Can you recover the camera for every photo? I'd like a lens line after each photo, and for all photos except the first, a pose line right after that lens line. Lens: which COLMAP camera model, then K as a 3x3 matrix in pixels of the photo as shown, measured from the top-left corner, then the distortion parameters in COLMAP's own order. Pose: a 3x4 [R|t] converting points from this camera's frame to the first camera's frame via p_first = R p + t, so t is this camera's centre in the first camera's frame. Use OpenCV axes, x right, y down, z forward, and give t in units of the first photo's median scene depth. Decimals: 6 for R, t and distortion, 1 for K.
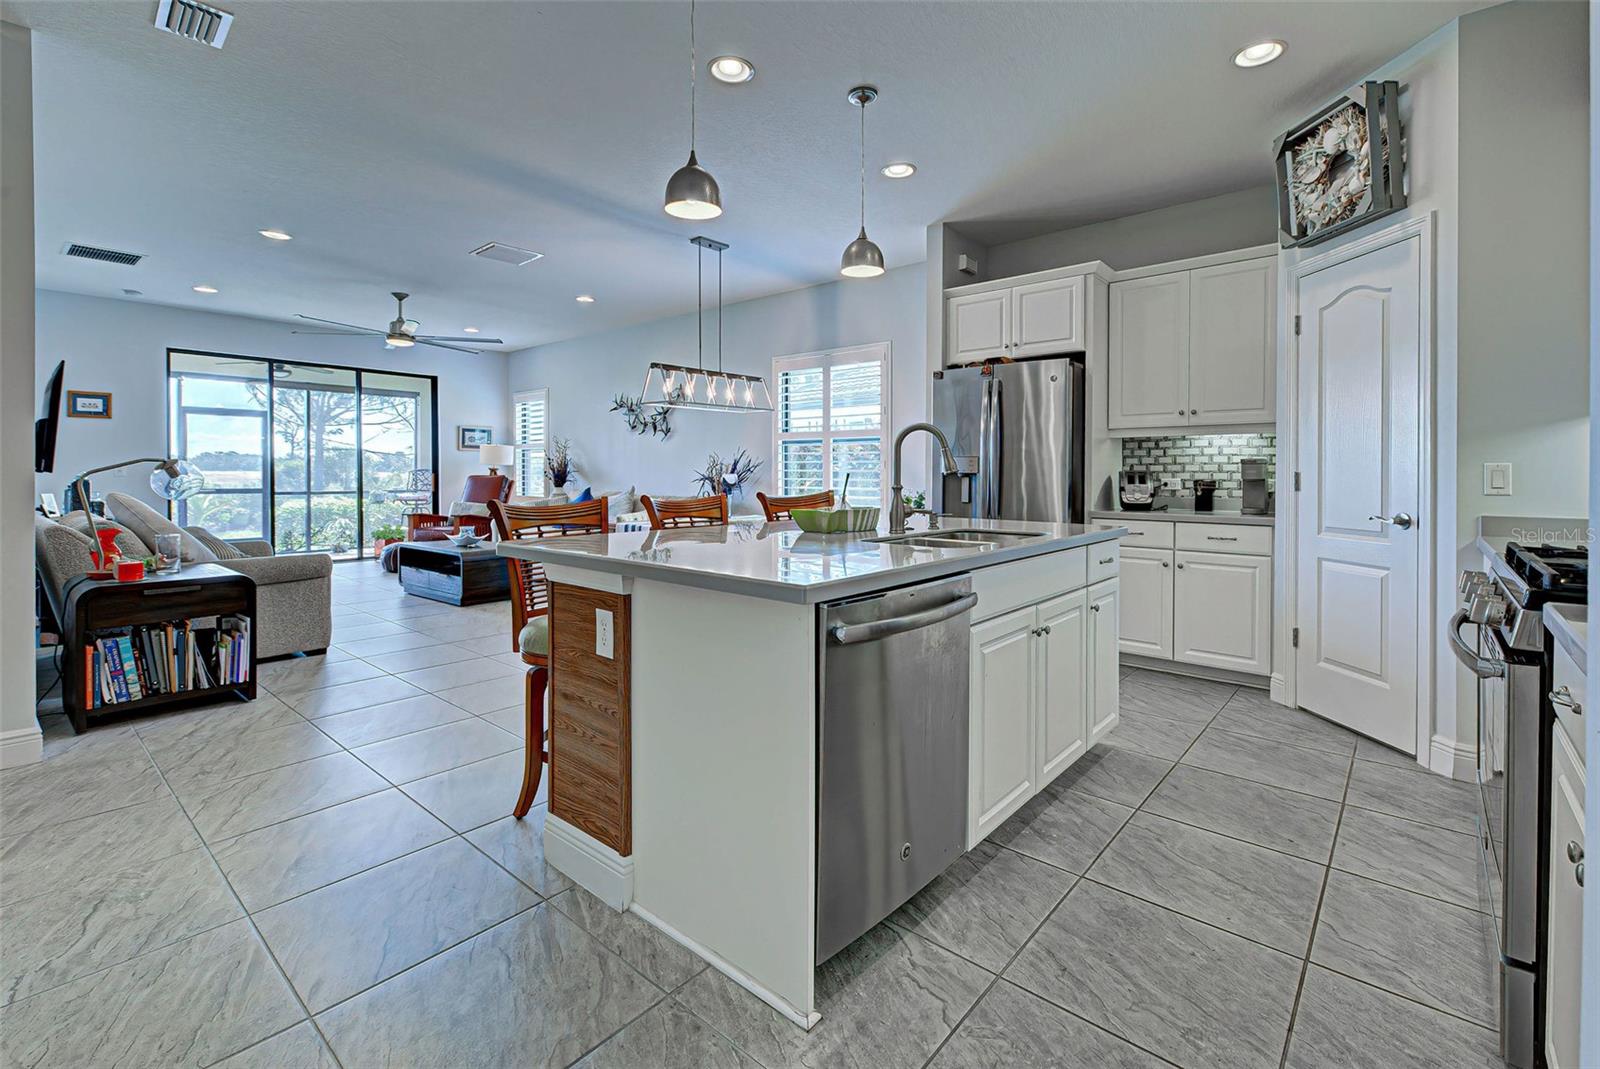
lens RADIAL K [[714.0, 0, 799.2], [0, 714.0, 475.4], [0, 0, 1]] dist [0.000499, -0.000275]
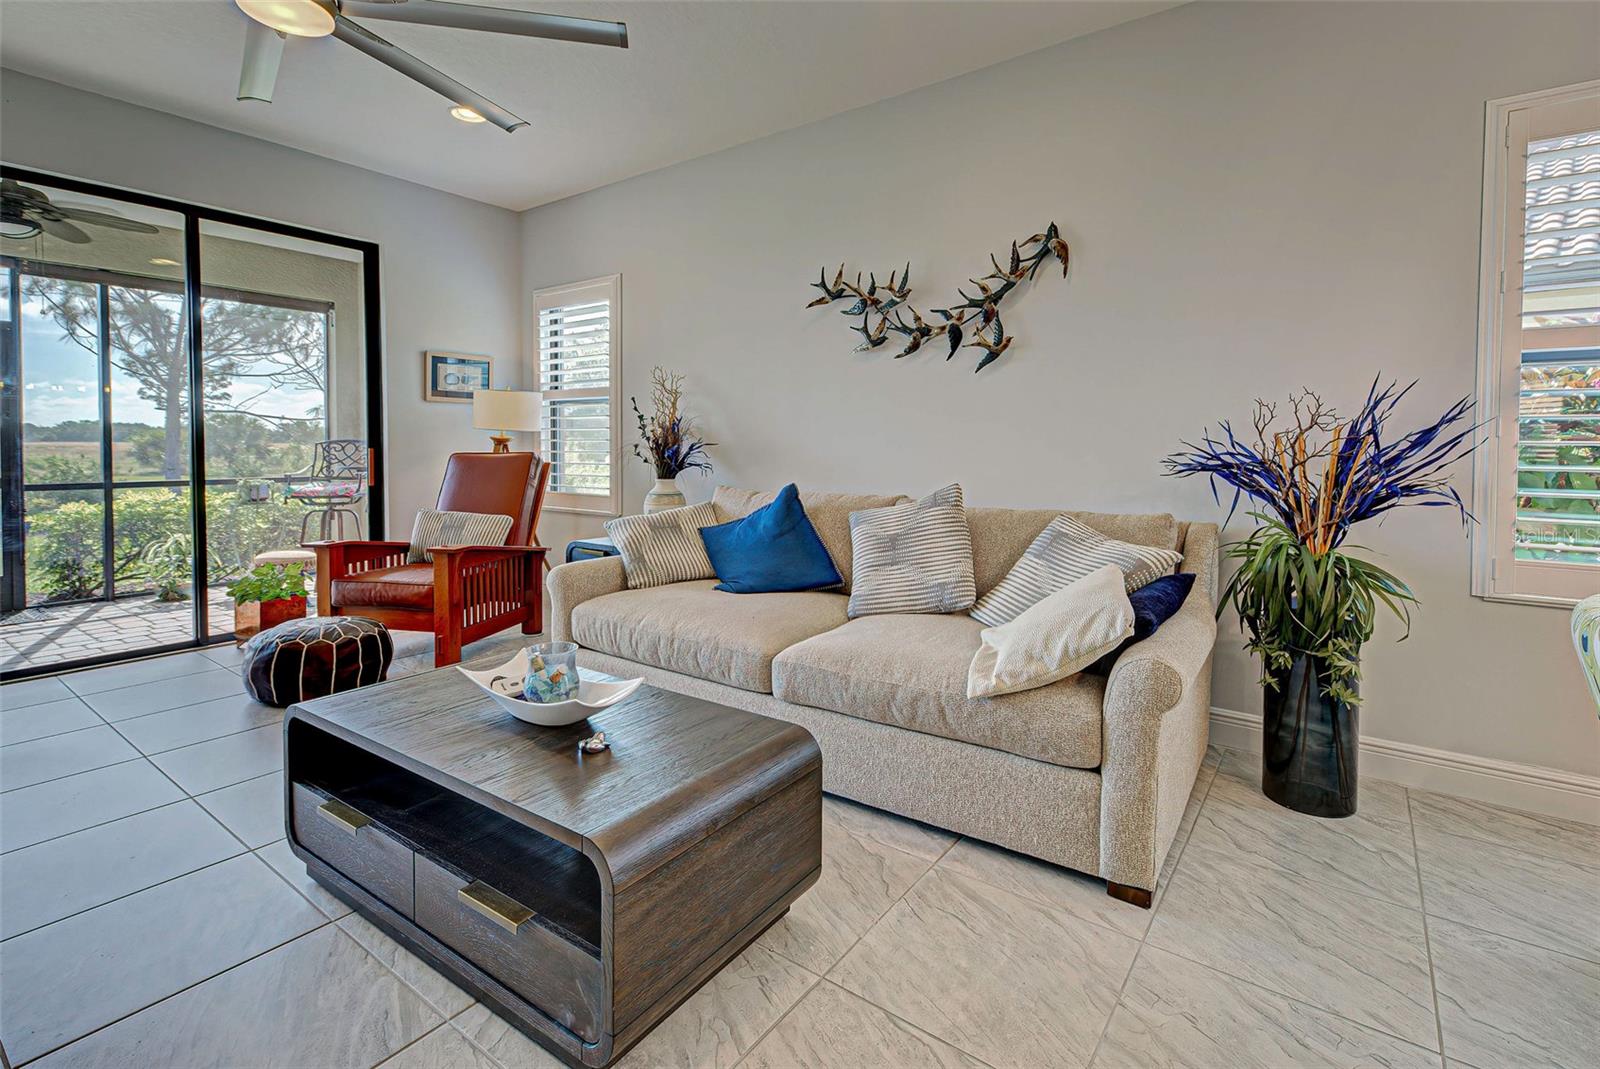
lens RADIAL K [[737.9, 0, 804.6], [0, 737.9, 444.9], [0, 0, 1]] dist [0.001672, -0.000483]
pose [[0.995687, -0.000201, 0.092780, -0.684090], [0.000364, 0.999998, -0.001740, -0.010496], [-0.092779, 0.001766, 0.995685, 1.222332]]
